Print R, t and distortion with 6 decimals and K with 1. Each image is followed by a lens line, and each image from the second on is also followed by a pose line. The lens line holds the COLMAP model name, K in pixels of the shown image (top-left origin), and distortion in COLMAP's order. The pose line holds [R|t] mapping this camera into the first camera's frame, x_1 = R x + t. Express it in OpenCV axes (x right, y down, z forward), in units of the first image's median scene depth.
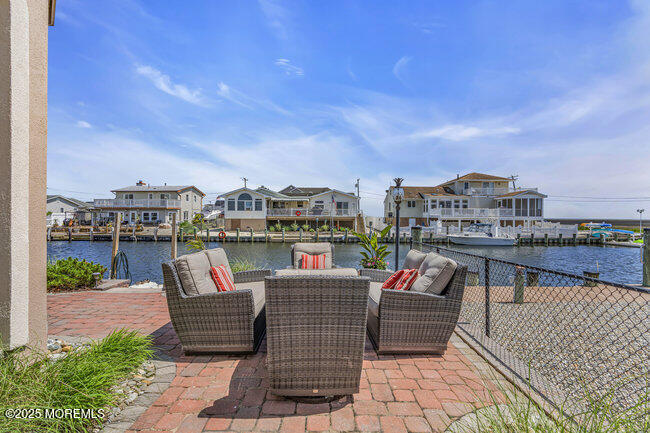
lens RADIAL K [[290.2, 0, 325.0], [0, 290.2, 216.5], [0, 0, 1]] dist [-0.006675, 0.000452]
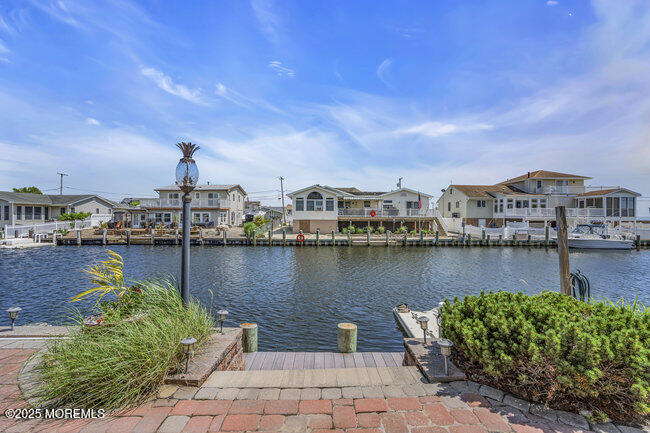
lens RADIAL K [[290.2, 0, 325.0], [0, 290.2, 216.5], [0, 0, 1]] dist [-0.006675, 0.000452]
pose [[0.999916, -0.001685, 0.012870, -0.248803], [0.001715, 0.999996, -0.002380, -0.000418], [-0.012866, 0.002402, 0.999914, 0.084892]]
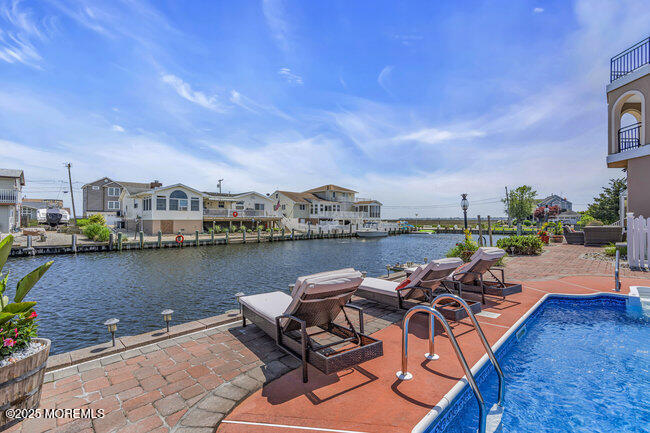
lens RADIAL K [[290.2, 0, 325.0], [0, 290.2, 216.5], [0, 0, 1]] dist [-0.006675, 0.000452]
pose [[0.715439, 0.002804, 0.698670, -0.552059], [-0.002121, 0.999996, -0.001842, -0.001822], [-0.698672, -0.000165, 0.715442, 0.075771]]
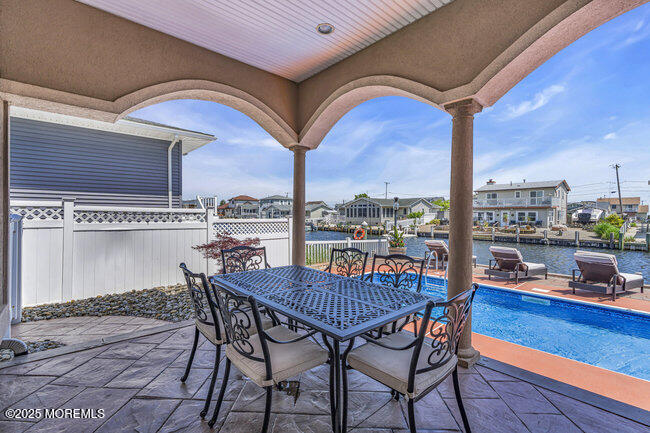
lens RADIAL K [[290.2, 0, 325.0], [0, 290.2, 216.5], [0, 0, 1]] dist [-0.006675, 0.000452]
pose [[0.671367, 0.004618, -0.741111, -0.392570], [0.002921, 0.999956, 0.008877, -0.011286], [0.741120, -0.008125, 0.671324, -0.103435]]
